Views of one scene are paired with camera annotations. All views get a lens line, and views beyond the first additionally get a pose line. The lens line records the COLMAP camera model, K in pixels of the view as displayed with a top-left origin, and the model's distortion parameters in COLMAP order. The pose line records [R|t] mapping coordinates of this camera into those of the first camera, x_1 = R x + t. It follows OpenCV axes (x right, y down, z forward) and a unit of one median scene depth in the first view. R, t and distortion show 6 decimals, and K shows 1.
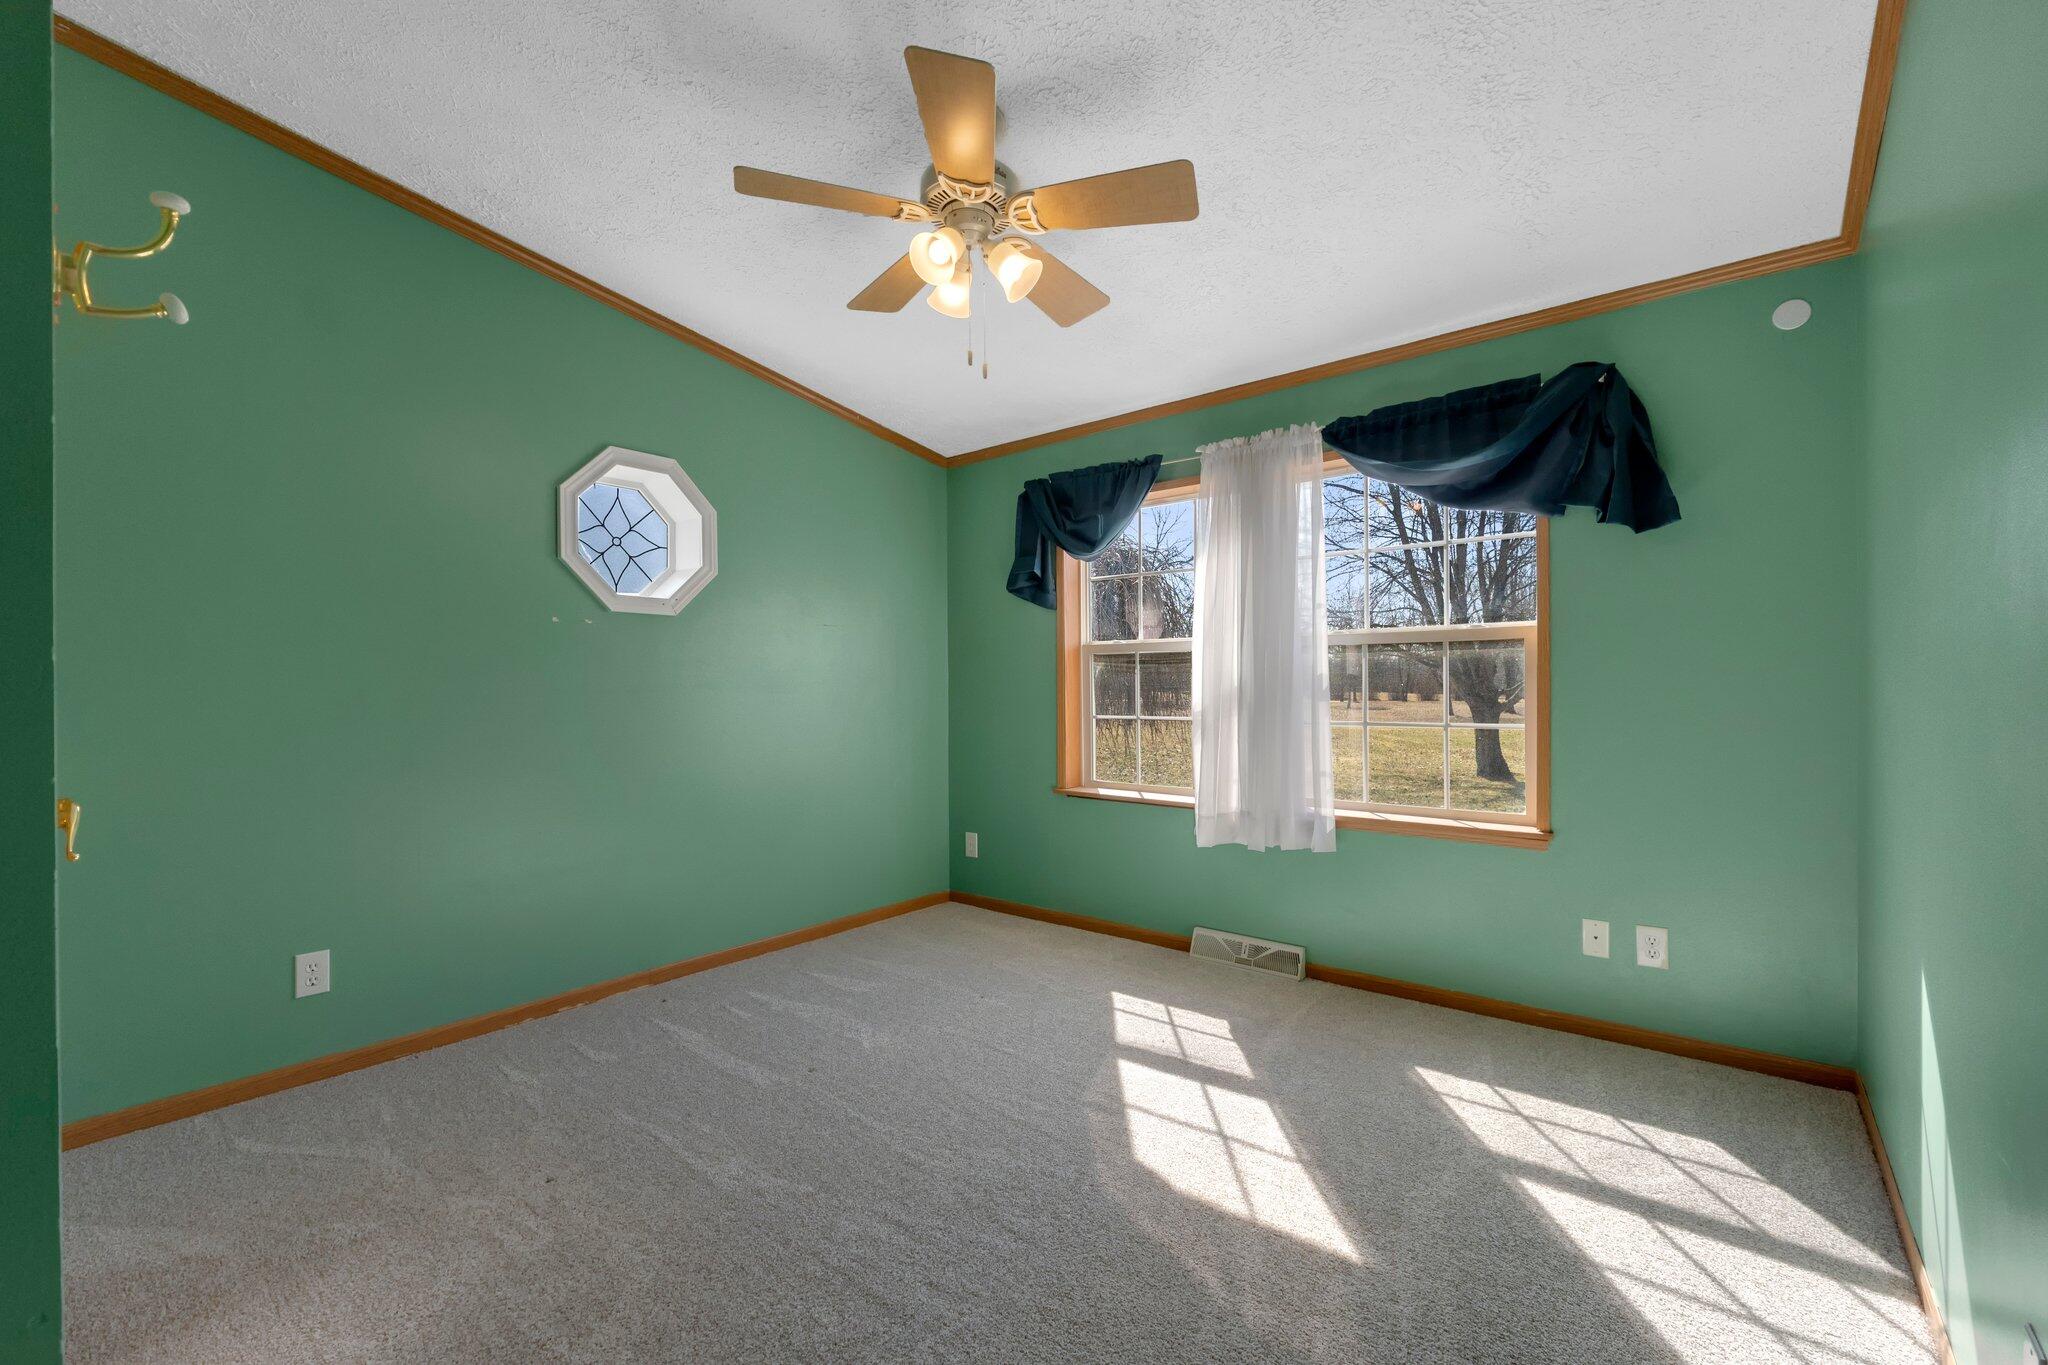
lens RADIAL K [[862.0, 0, 1019.5], [0, 862.0, 686.2], [0, 0, 1]] dist [-0.004270, 0.000177]
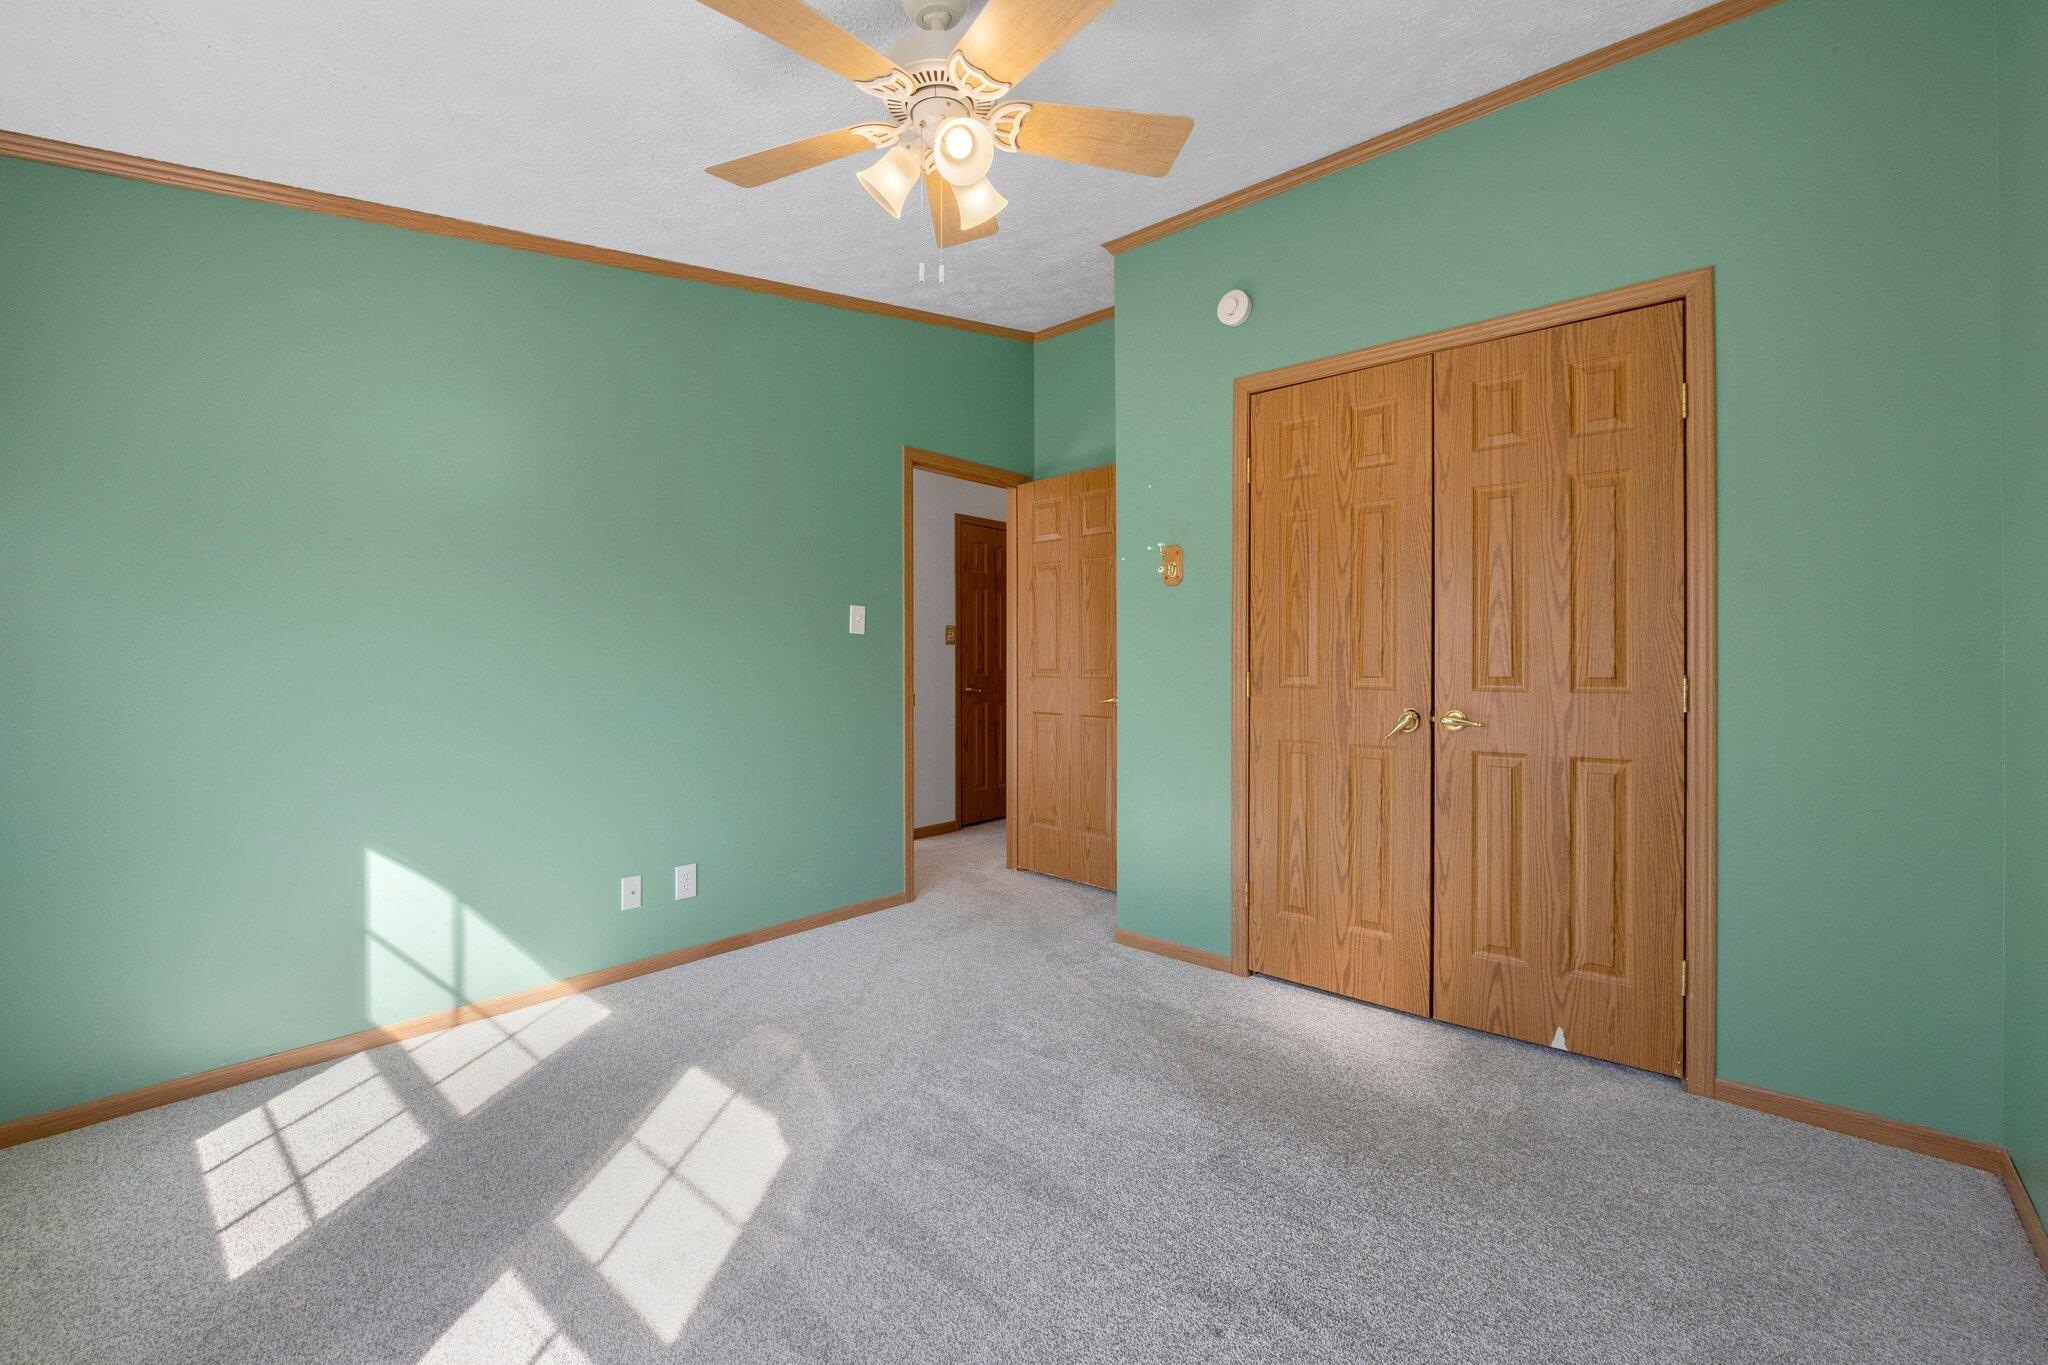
lens RADIAL K [[862.0, 0, 1028.6], [0, 862.0, 678.8], [0, 0, 1]] dist [-0.004270, 0.000177]
pose [[-0.999645, 0.018252, 0.019432, -0.157451], [0.018462, 0.999772, 0.010708, 0.015134], [-0.019232, 0.011063, -0.999754, 1.876423]]
